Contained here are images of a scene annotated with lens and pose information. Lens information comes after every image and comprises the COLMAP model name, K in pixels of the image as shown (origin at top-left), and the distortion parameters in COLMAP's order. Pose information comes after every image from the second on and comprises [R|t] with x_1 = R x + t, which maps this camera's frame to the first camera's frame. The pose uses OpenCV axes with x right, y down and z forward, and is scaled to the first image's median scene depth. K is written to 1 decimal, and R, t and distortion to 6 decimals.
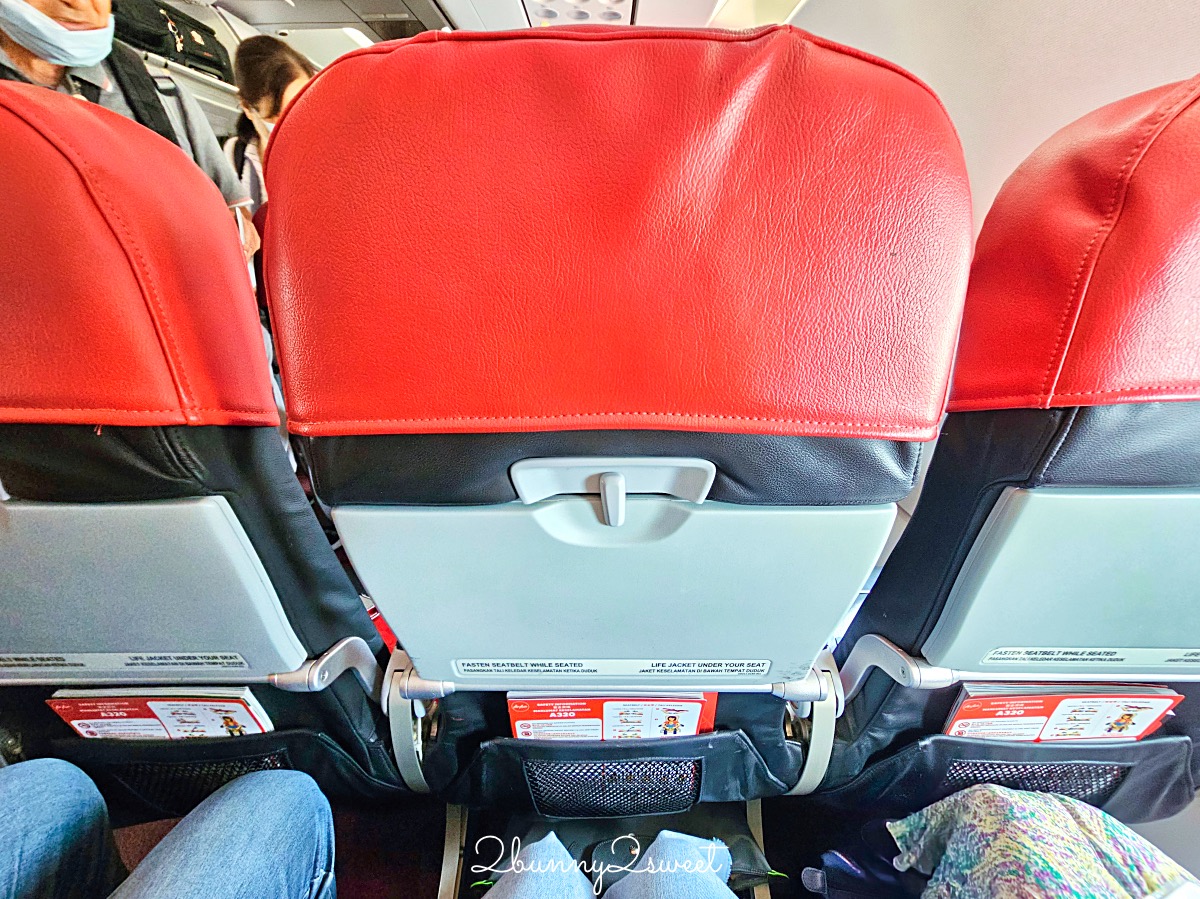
lens RADIAL K [[481.4, 0, 601.4], [0, 481.4, 449.1], [0, 0, 1]] dist [0.000338, -0.000009]
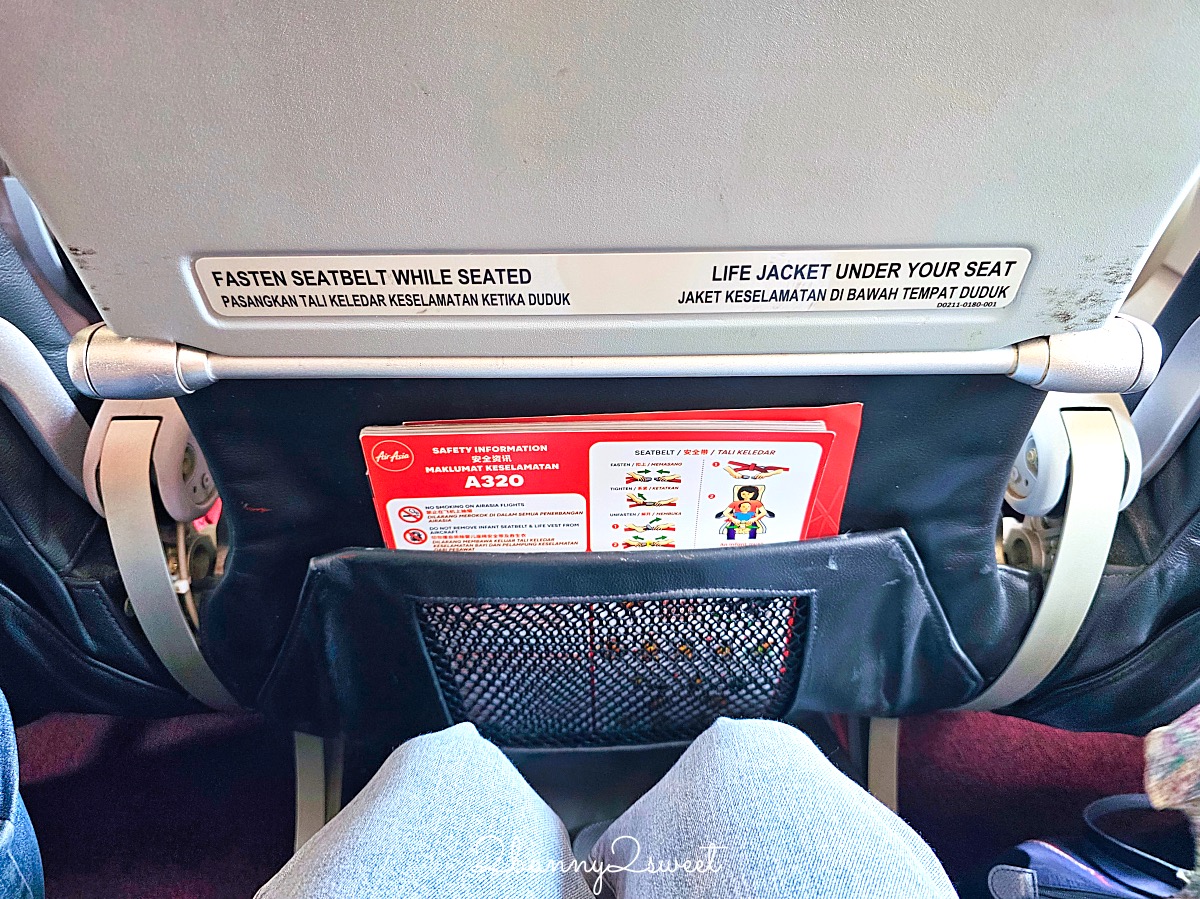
lens RADIAL K [[805.2, 0, 597.9], [0, 805.2, 449.9], [0, 0, 1]] dist [0.018749, -0.009568]
pose [[0.999990, -0.003950, 0.002273, 0.009764], [0.003528, 0.986696, 0.162538, 0.397092], [-0.002884, -0.162528, 0.986700, 0.289320]]
